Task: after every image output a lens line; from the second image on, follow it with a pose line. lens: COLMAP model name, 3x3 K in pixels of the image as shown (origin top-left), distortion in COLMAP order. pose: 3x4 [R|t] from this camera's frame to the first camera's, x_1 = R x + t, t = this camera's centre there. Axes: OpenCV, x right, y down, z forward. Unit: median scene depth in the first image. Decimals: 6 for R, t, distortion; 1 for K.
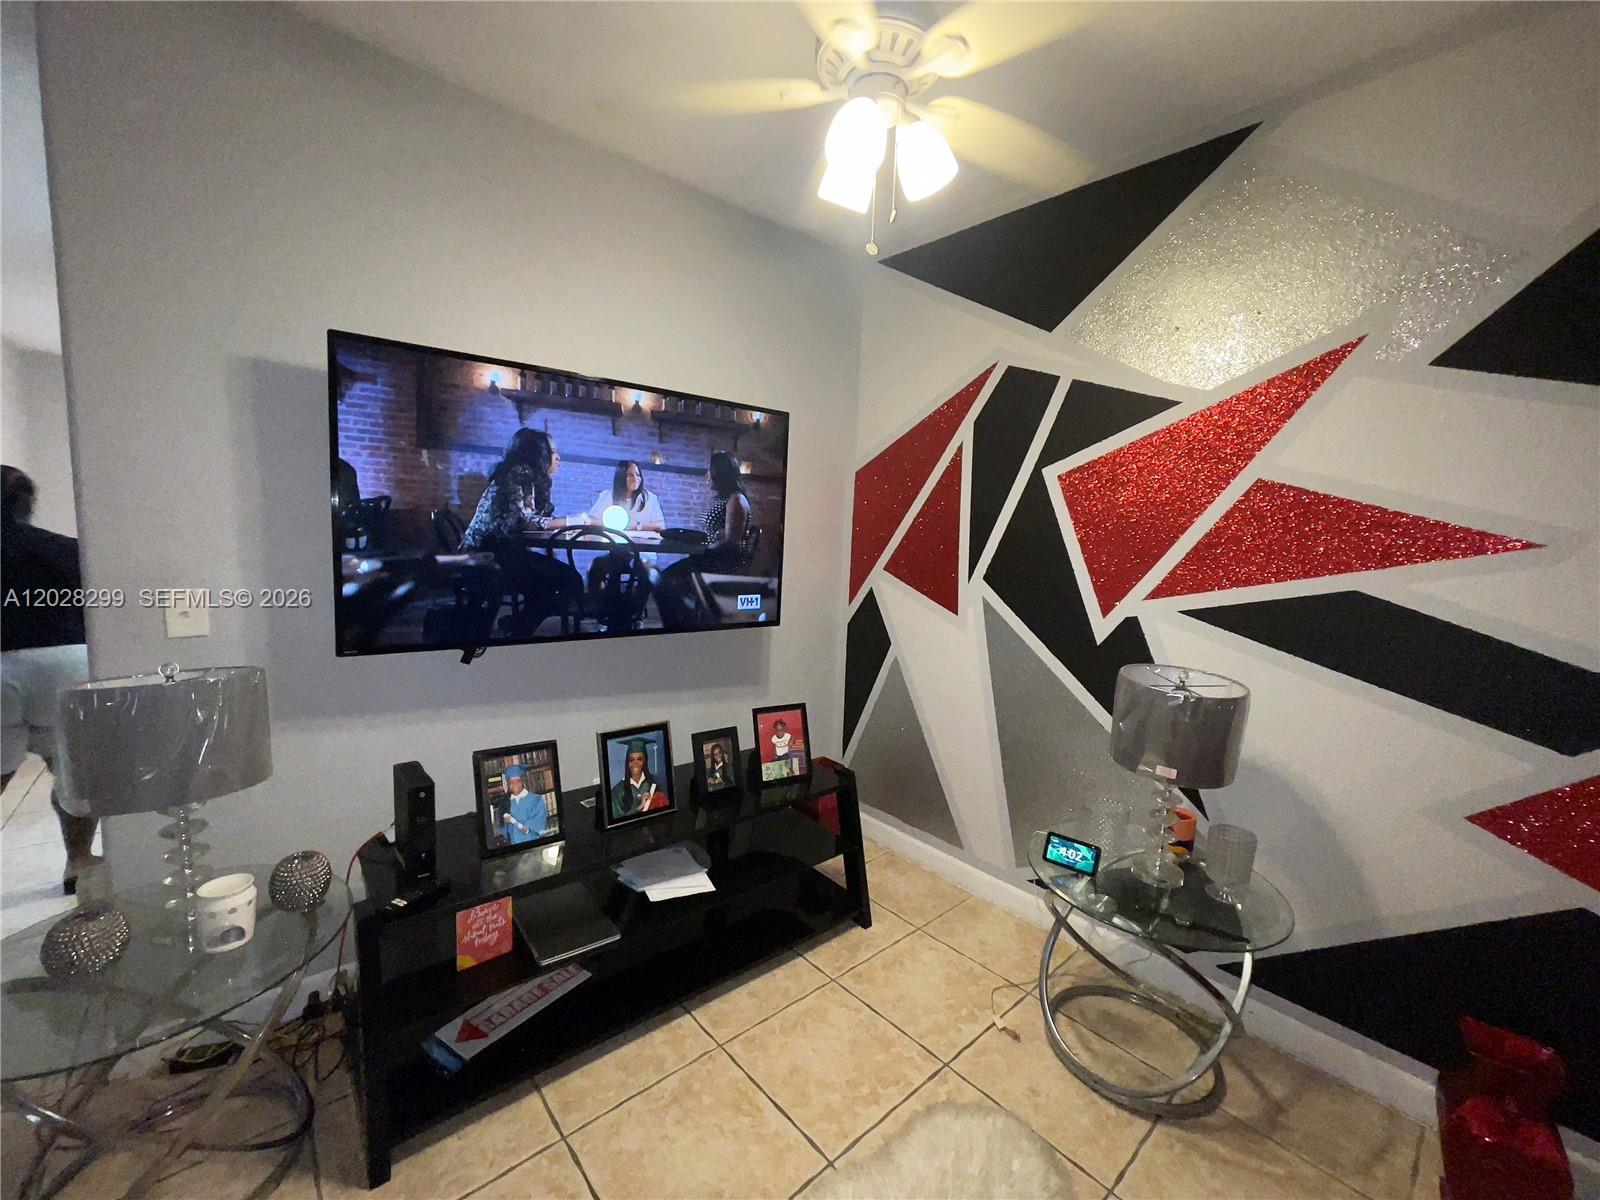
lens RADIAL K [[653.1, 0, 800.0], [0, 653.1, 600.0], [0, 0, 1]] dist [-0.003677, 0.000425]
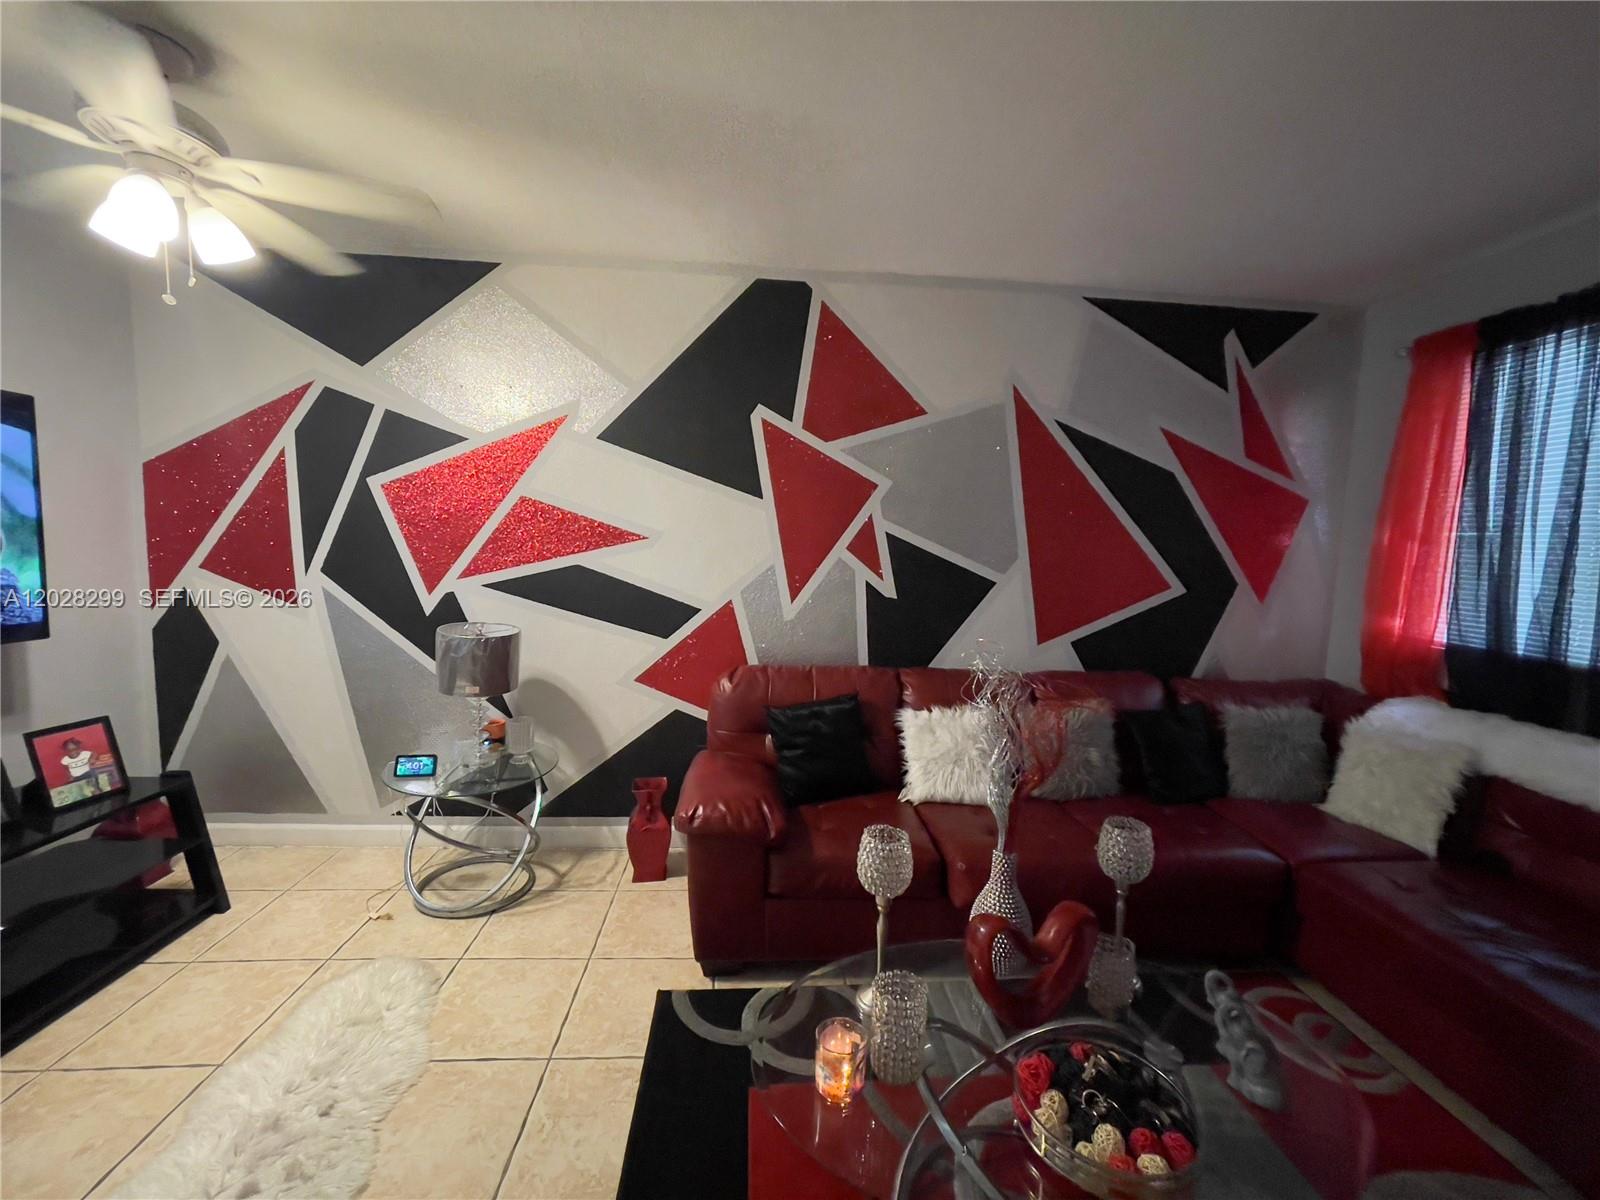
lens RADIAL K [[653.1, 0, 800.0], [0, 653.1, 600.0], [0, 0, 1]] dist [-0.003677, 0.000425]
pose [[0.627666, -0.089044, 0.773373, -0.085263], [0.076283, 0.995691, 0.052730, 0.024035], [-0.774736, 0.025898, 0.631754, -0.398050]]
